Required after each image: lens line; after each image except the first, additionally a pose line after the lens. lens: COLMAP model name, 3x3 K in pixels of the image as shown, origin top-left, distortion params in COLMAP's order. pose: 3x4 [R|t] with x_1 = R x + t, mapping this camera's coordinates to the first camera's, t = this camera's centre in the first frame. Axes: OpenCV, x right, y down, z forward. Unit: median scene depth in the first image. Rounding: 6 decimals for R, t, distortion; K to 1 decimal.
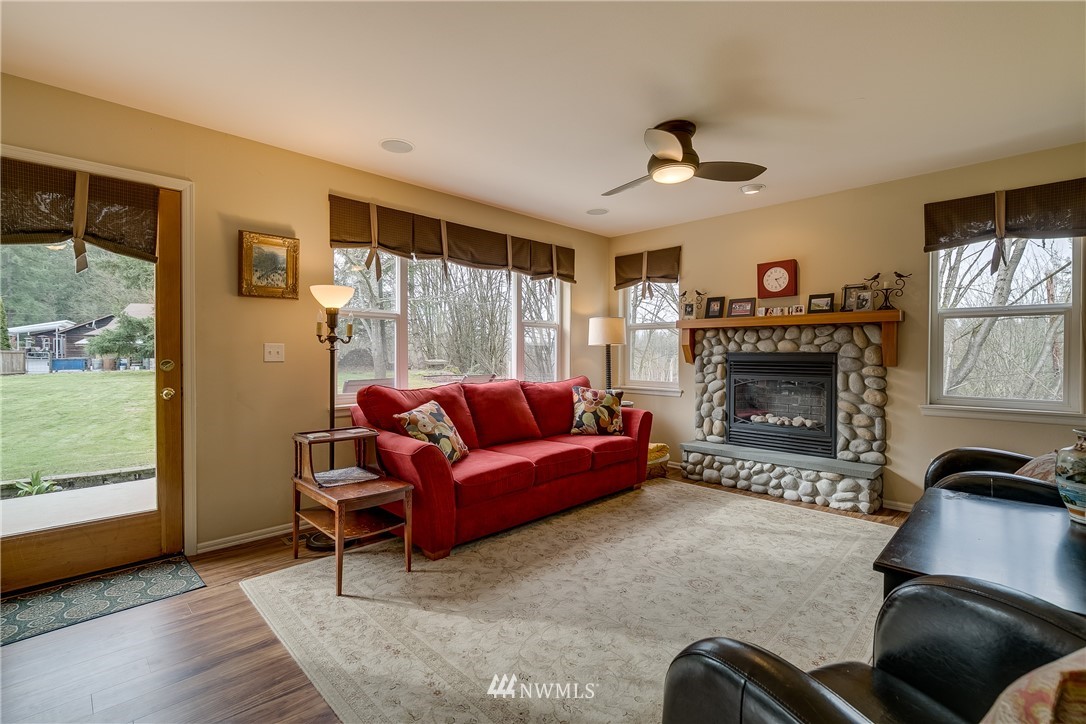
lens RADIAL K [[489.2, 0, 542.3], [0, 489.2, 357.8], [0, 0, 1]] dist [0.001530, -0.001211]
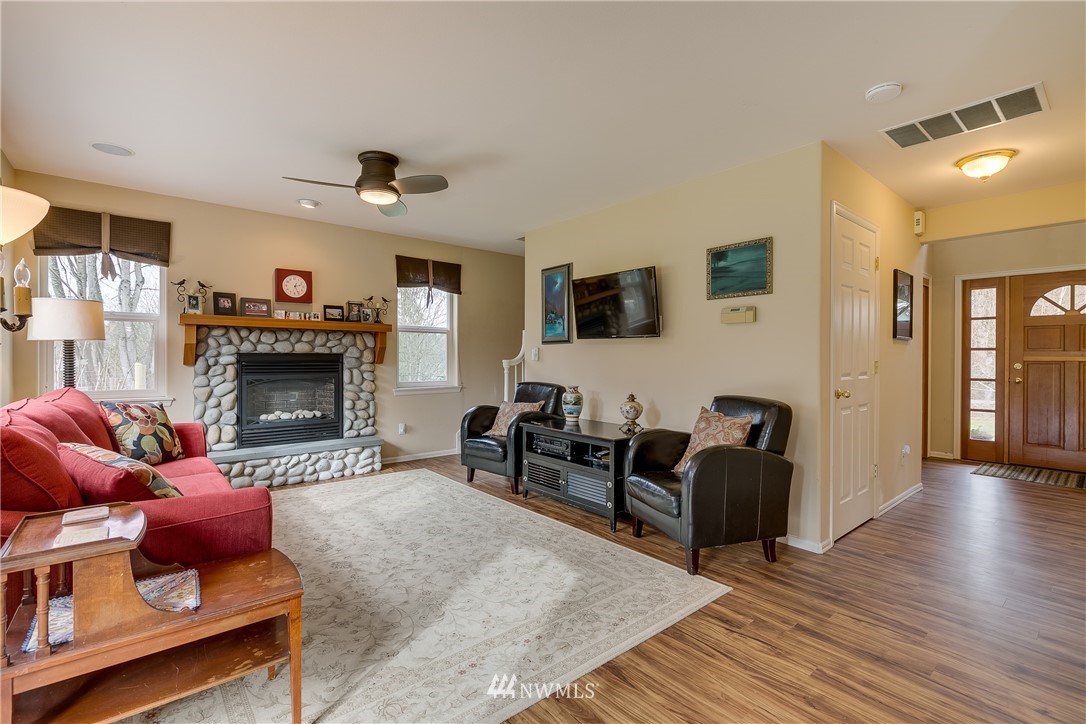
lens RADIAL K [[489.2, 0, 543.5], [0, 489.2, 356.3], [0, 0, 1]] dist [0.001530, -0.001211]
pose [[0.089342, -0.001817, 0.995999, -0.606099], [0.004434, 0.999989, 0.001426, -0.003233], [-0.995991, 0.004289, 0.089349, 0.377959]]
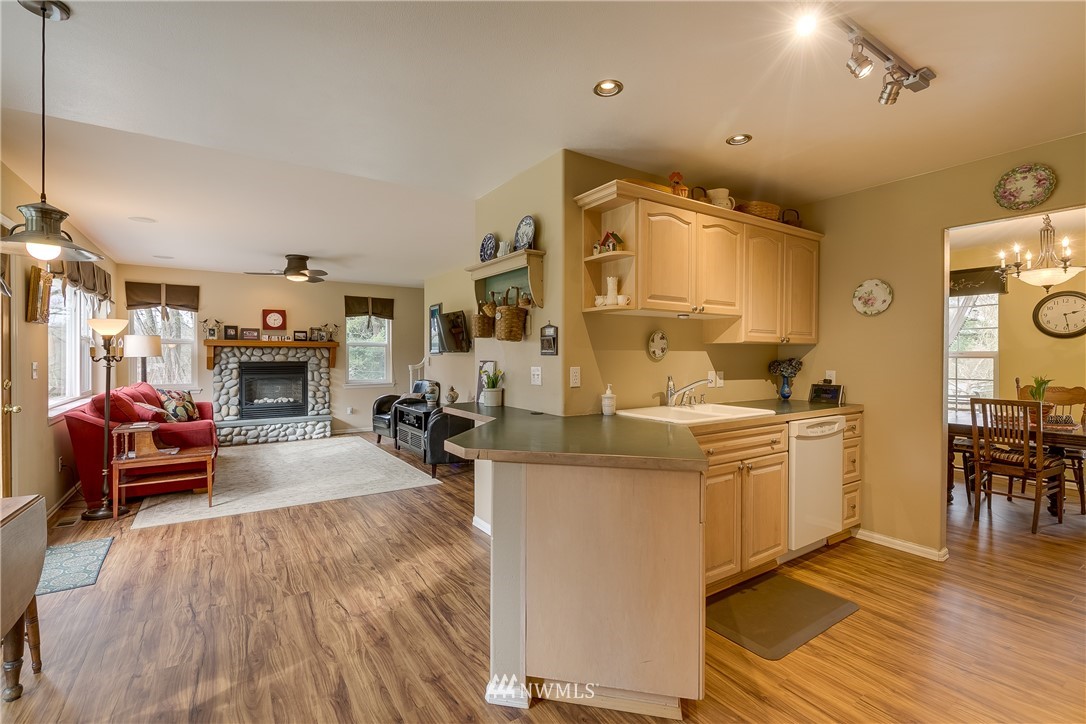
lens RADIAL K [[489.2, 0, 544.0], [0, 489.2, 357.1], [0, 0, 1]] dist [0.001530, -0.001211]
pose [[0.192790, -0.006246, 0.981220, -1.141203], [0.007925, 0.999957, 0.004808, -0.030023], [-0.981208, 0.006849, 0.192831, -0.306596]]
